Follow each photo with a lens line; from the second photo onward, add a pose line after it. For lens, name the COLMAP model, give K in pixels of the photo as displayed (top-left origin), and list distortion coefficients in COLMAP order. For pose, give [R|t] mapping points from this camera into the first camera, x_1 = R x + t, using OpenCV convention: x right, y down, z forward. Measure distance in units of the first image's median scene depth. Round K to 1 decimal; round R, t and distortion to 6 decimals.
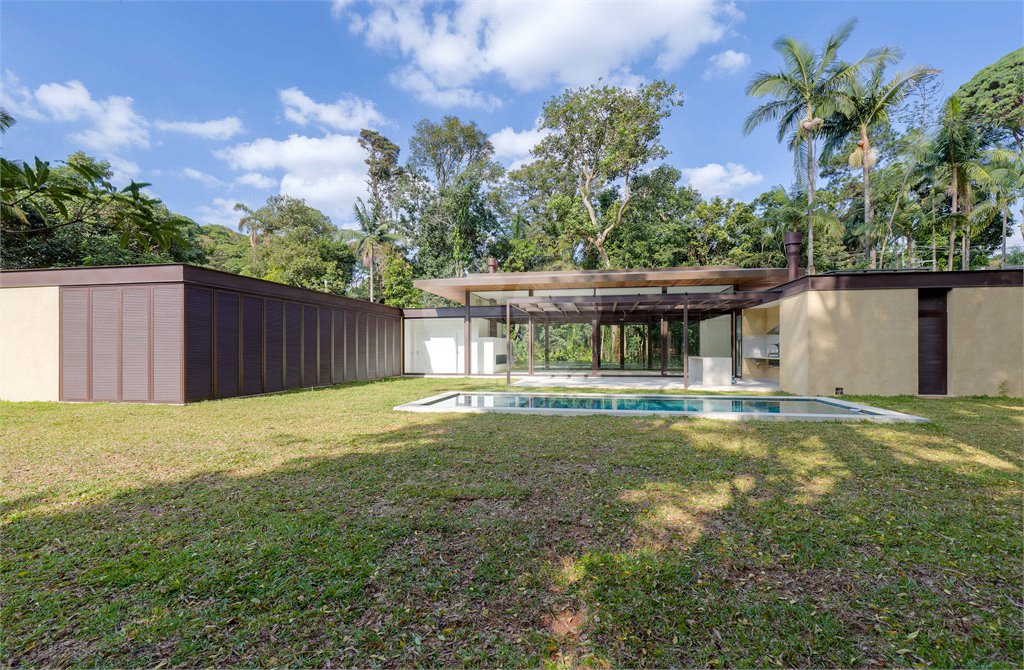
lens RADIAL K [[464.9, 0, 515.3], [0, 464.9, 347.7], [0, 0, 1]] dist [-0.001021, 0.000665]
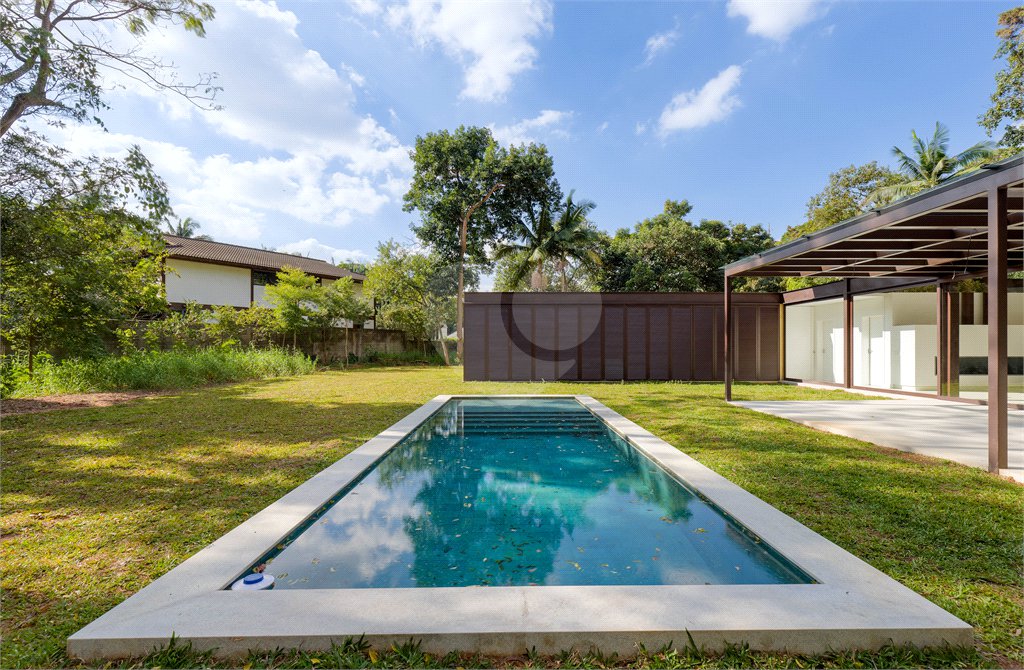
lens RADIAL K [[464.9, 0, 515.3], [0, 464.9, 347.7], [0, 0, 1]] dist [-0.001021, 0.000665]
pose [[0.192287, 0.001856, -0.981337, 0.348999], [0.003832, 0.999989, 0.002642, 0.001365], [0.981331, -0.004269, 0.192277, 0.359229]]
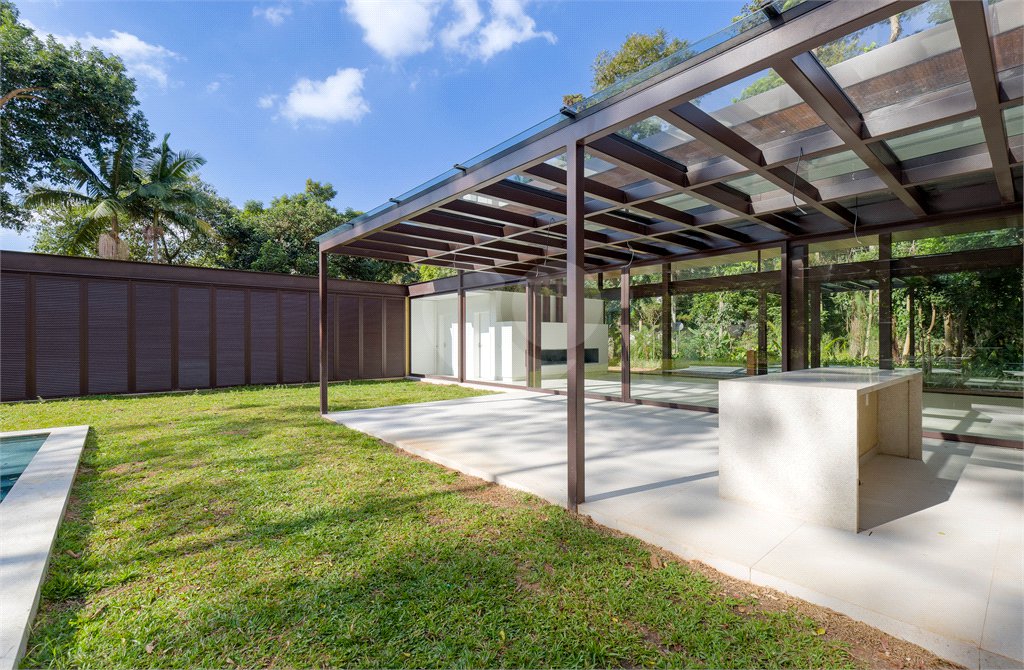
lens RADIAL K [[463.2, 0, 518.8], [0, 463.2, 336.7], [0, 0, 1]] dist [0.001590, 0.000006]
pose [[0.787071, -0.005192, -0.616841, 0.285153], [0.004171, 0.999987, -0.003095, -0.000331], [0.616849, -0.000137, 0.787082, 0.450805]]
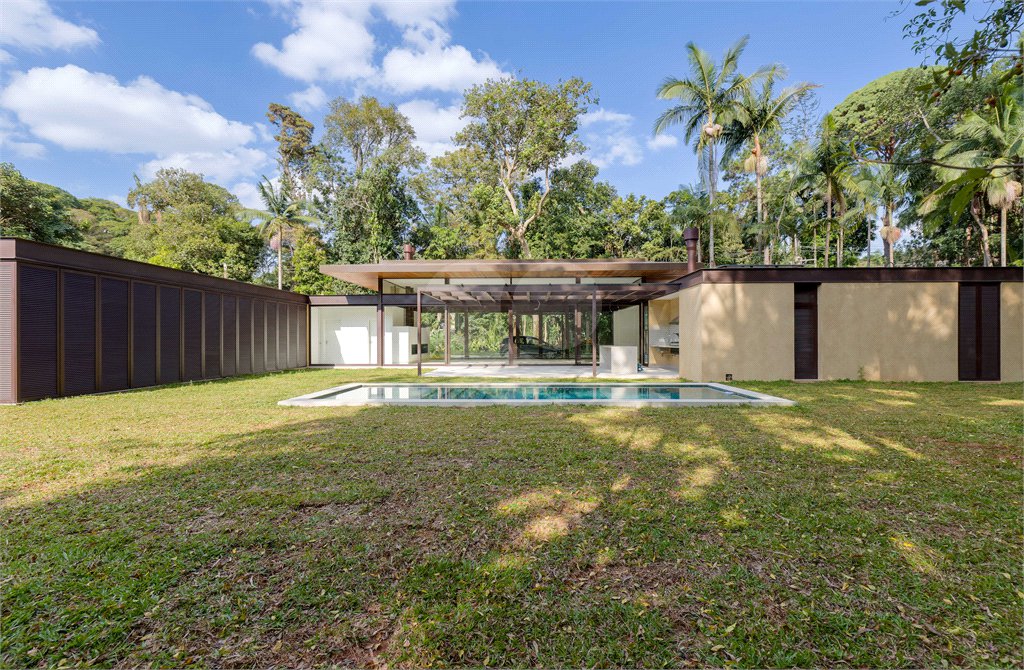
lens RADIAL K [[463.2, 0, 518.8], [0, 463.2, 336.7], [0, 0, 1]] dist [0.001590, 0.000006]
pose [[0.987439, -0.000373, 0.158003, 0.023193], [0.000611, 0.999999, -0.001455, 0.000504], [-0.158003, 0.001533, 0.987438, 0.009385]]
